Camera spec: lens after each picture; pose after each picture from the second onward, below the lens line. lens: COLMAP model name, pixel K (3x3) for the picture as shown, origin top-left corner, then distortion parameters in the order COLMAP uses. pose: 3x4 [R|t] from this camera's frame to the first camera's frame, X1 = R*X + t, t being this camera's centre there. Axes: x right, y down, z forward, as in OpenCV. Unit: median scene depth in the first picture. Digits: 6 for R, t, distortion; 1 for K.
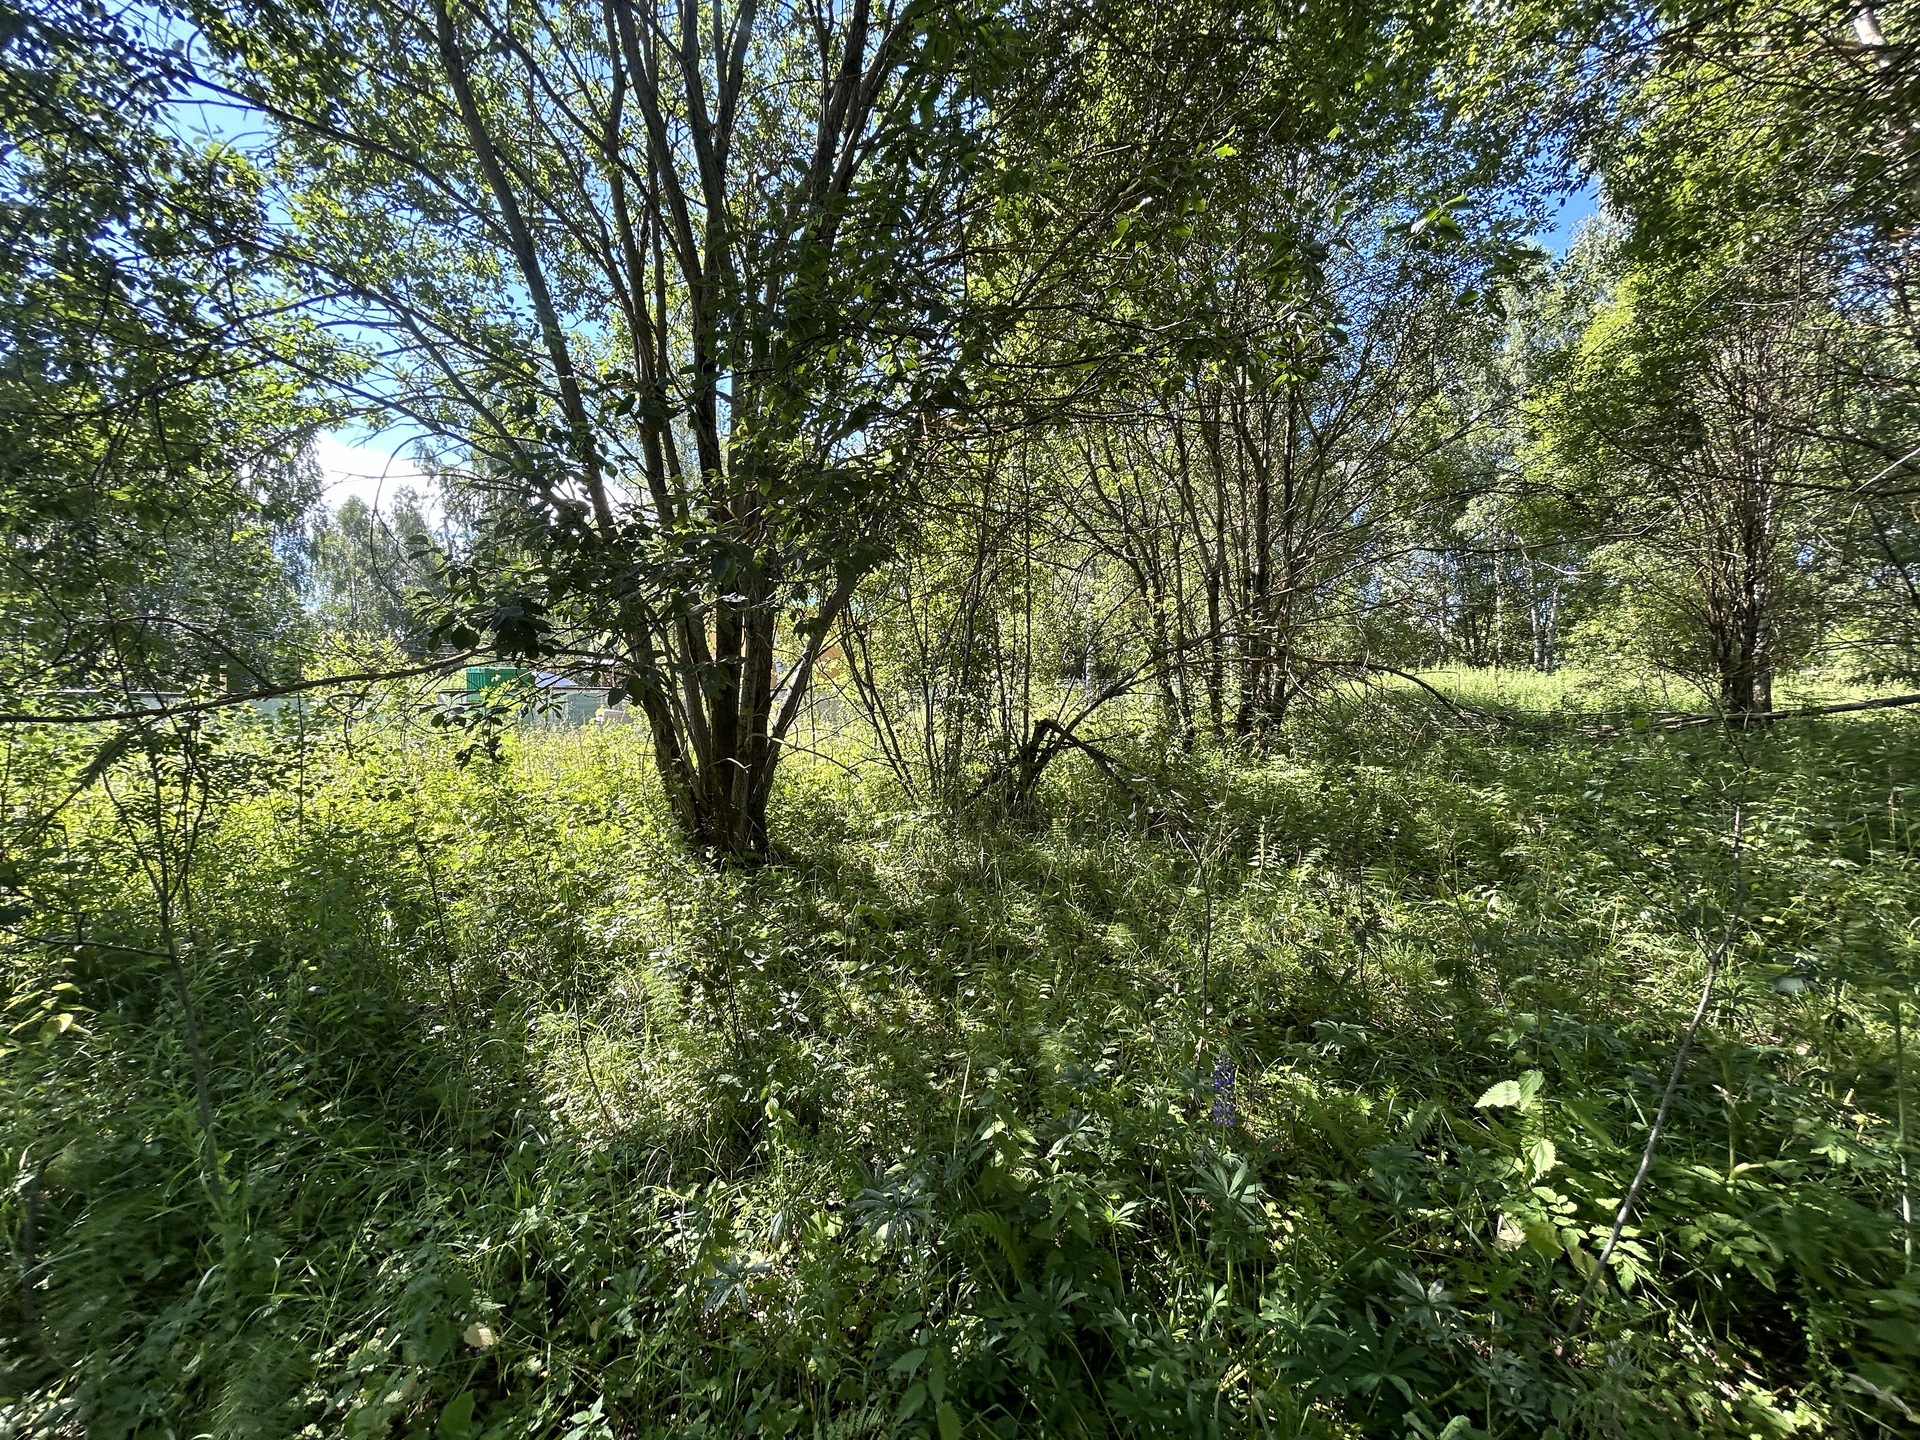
lens RADIAL K [[772.1, 0, 955.0], [0, 772.1, 716.8], [0, 0, 1]] dist [-0.001824, 0.001128]
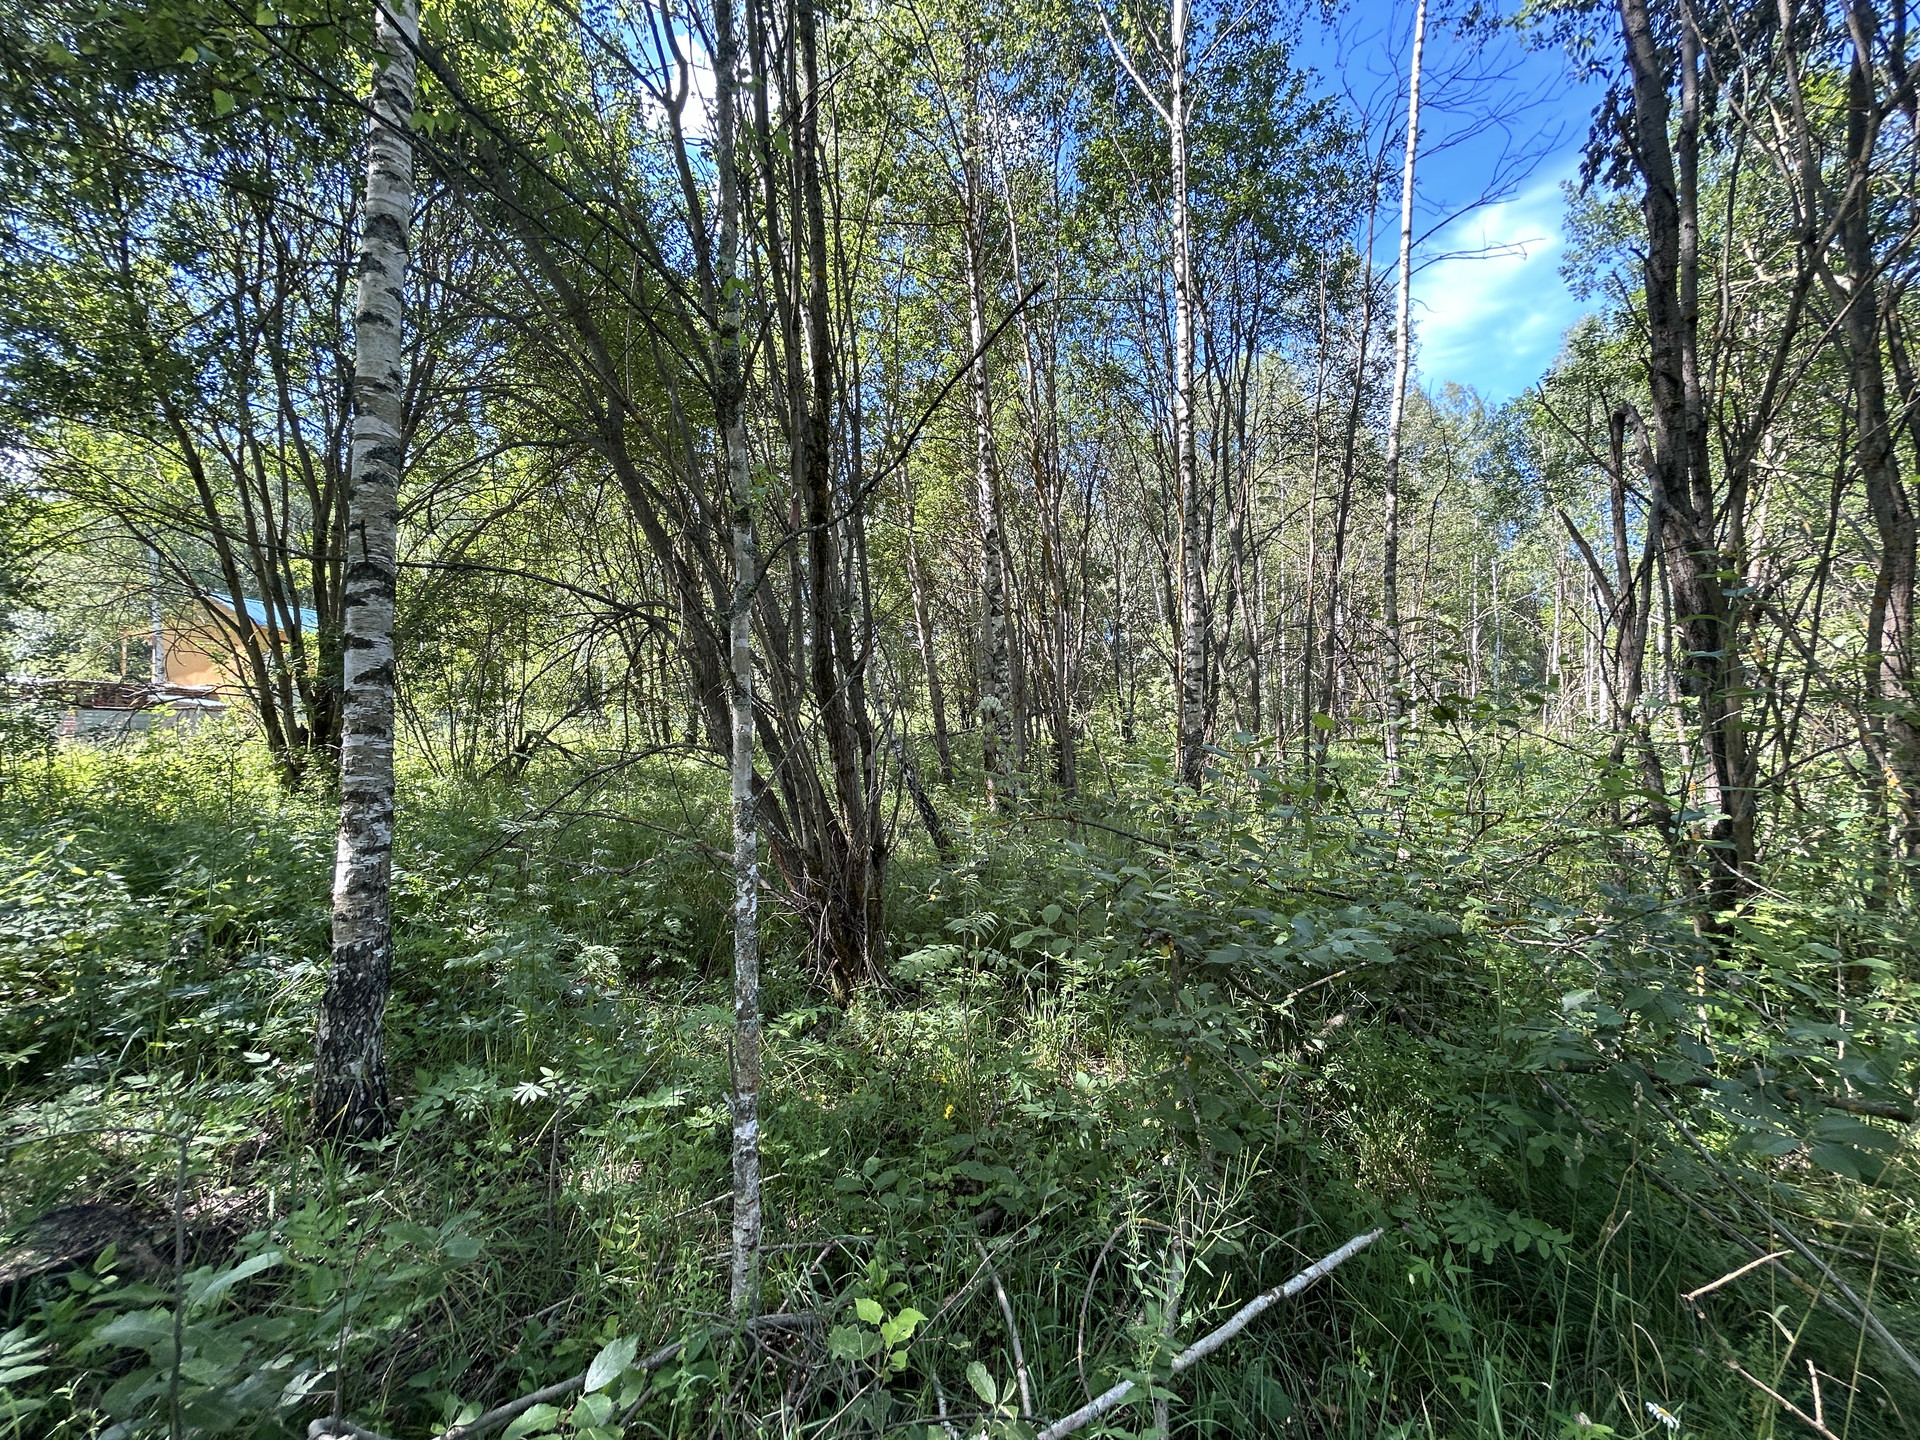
lens RADIAL K [[772.1, 0, 961.2], [0, 772.1, 710.7], [0, 0, 1]] dist [-0.001824, 0.001128]
pose [[0.852137, 0.011435, 0.523193, 0.035153], [0.012212, 0.999054, -0.041726, 0.054279], [-0.523176, 0.041946, 0.851192, -1.200313]]
